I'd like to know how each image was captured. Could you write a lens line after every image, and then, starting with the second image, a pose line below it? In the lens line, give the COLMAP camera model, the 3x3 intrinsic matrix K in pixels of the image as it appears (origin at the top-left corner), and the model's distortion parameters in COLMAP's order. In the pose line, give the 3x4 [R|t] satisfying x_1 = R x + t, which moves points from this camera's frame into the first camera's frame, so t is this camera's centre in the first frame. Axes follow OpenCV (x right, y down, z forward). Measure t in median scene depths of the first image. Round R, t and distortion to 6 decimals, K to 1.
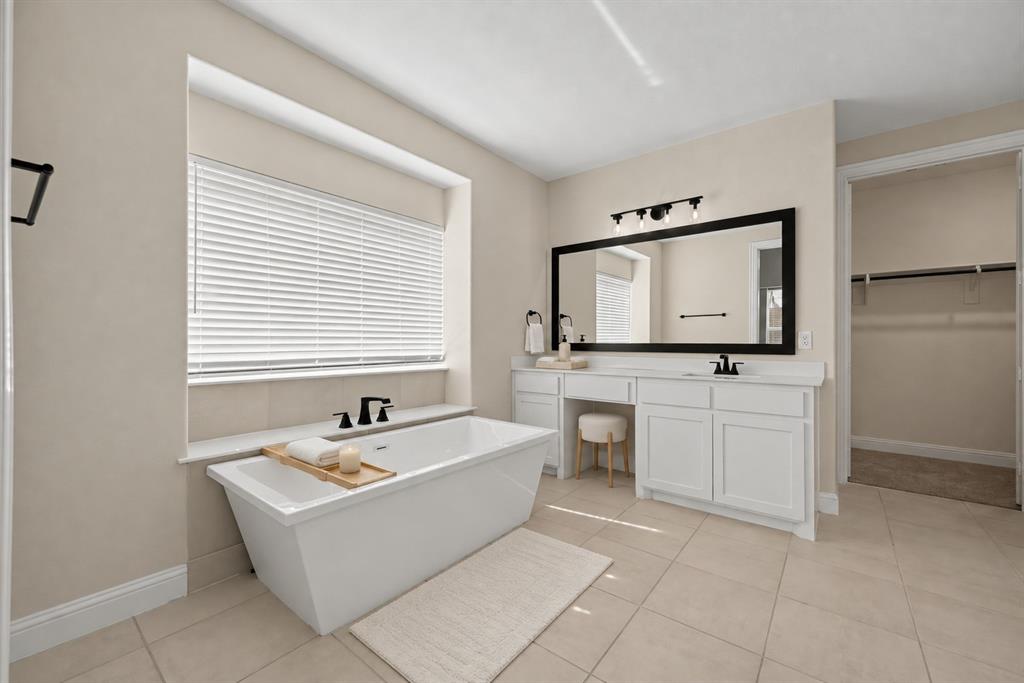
lens RADIAL K [[407.5, 0, 511.0], [0, 407.5, 349.6], [0, 0, 1]] dist [-0.000347, -0.000024]
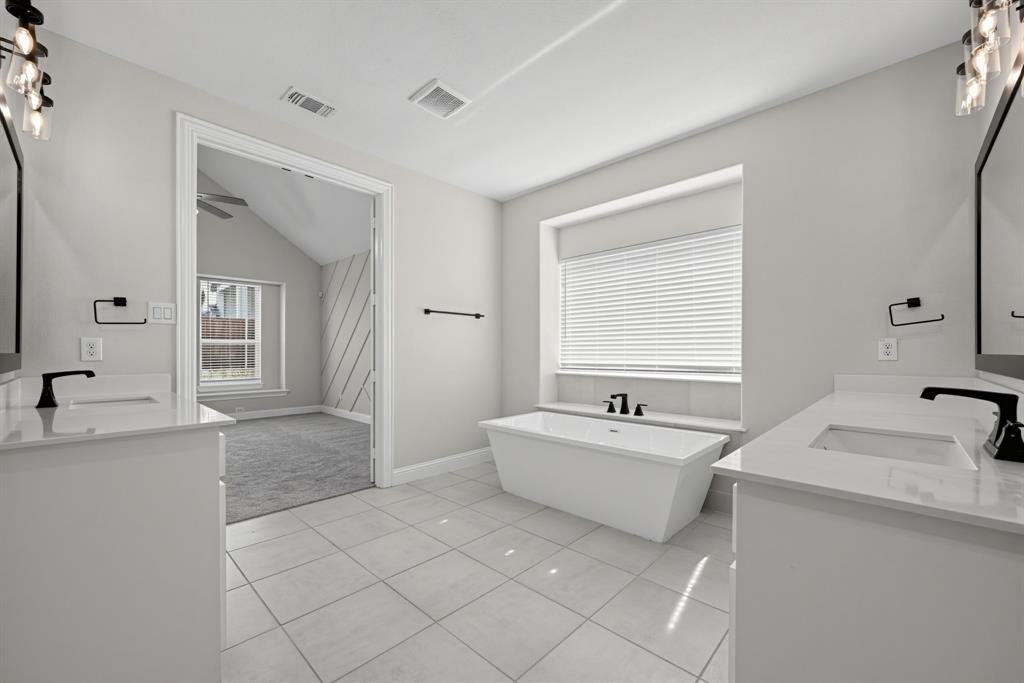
lens RADIAL K [[407.5, 0, 511.0], [0, 407.5, 349.6], [0, 0, 1]] dist [-0.000347, -0.000024]
pose [[-0.090853, -0.004631, -0.995854, 1.028781], [-0.012000, 0.999922, -0.003555, -0.020427], [0.995792, 0.011628, -0.090901, 0.756598]]
